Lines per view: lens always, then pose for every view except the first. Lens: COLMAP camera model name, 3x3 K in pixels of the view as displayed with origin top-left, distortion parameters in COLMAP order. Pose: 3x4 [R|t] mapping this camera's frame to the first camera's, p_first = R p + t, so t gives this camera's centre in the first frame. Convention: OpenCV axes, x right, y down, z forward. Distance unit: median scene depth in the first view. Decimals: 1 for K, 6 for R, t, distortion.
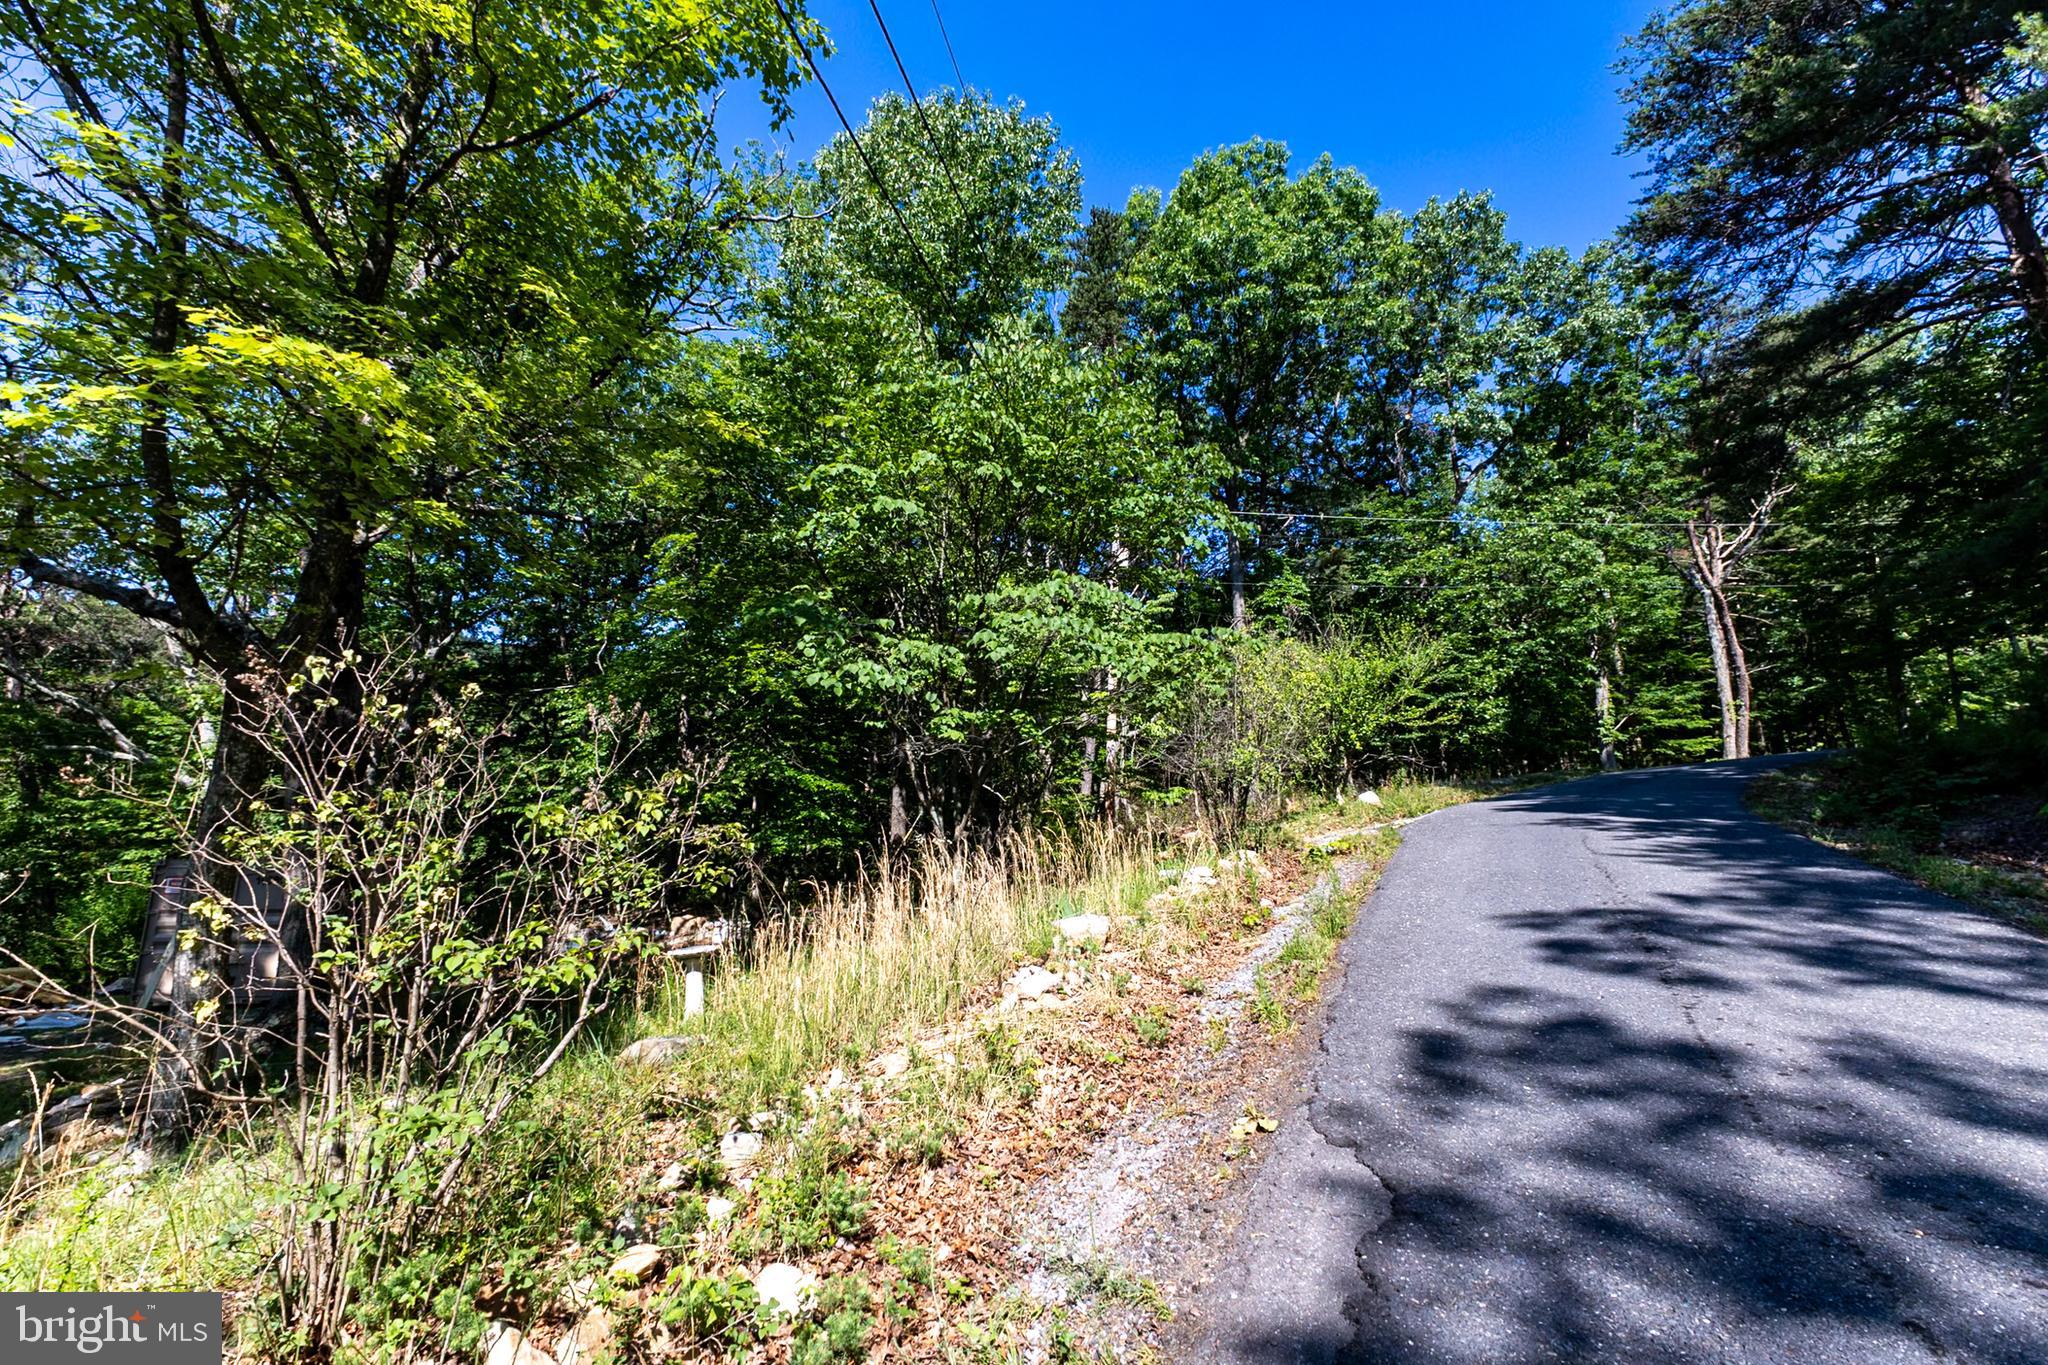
lens RADIAL K [[881.6, 0, 1021.0], [0, 881.6, 681.4], [0, 0, 1]] dist [0.023675, -0.008342]
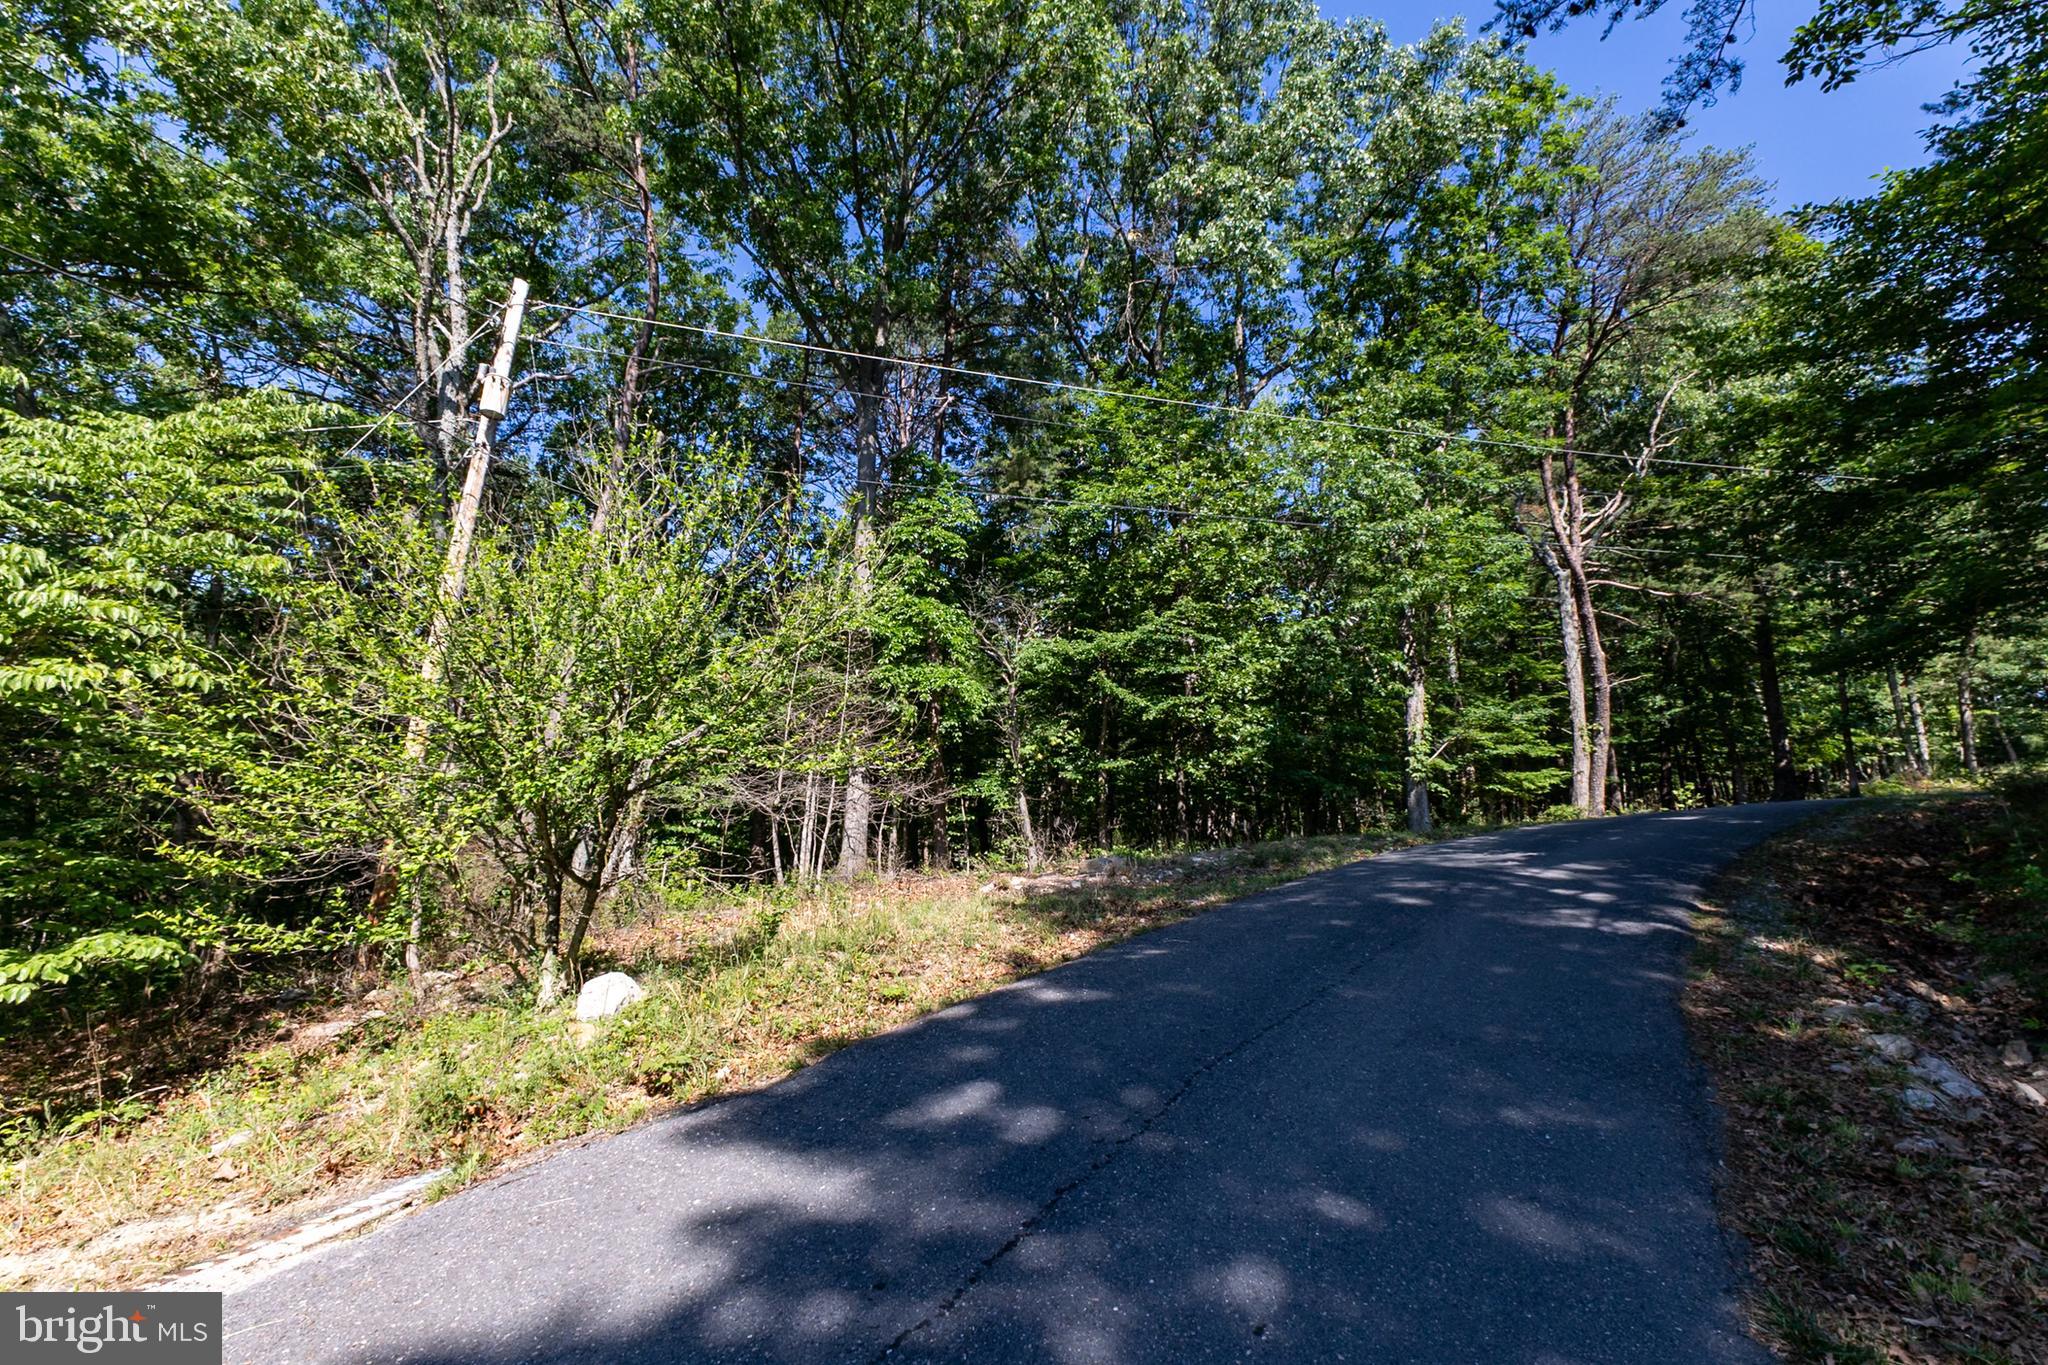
lens RADIAL K [[882.9, 0, 1023.2], [0, 882.9, 696.3], [0, 0, 1]] dist [-0.001243, -0.008683]
pose [[0.992531, 0.038661, 0.115708, 0.268891], [-0.041091, 0.998981, 0.018685, 0.005448], [-0.114867, -0.023300, 0.993108, 0.355367]]
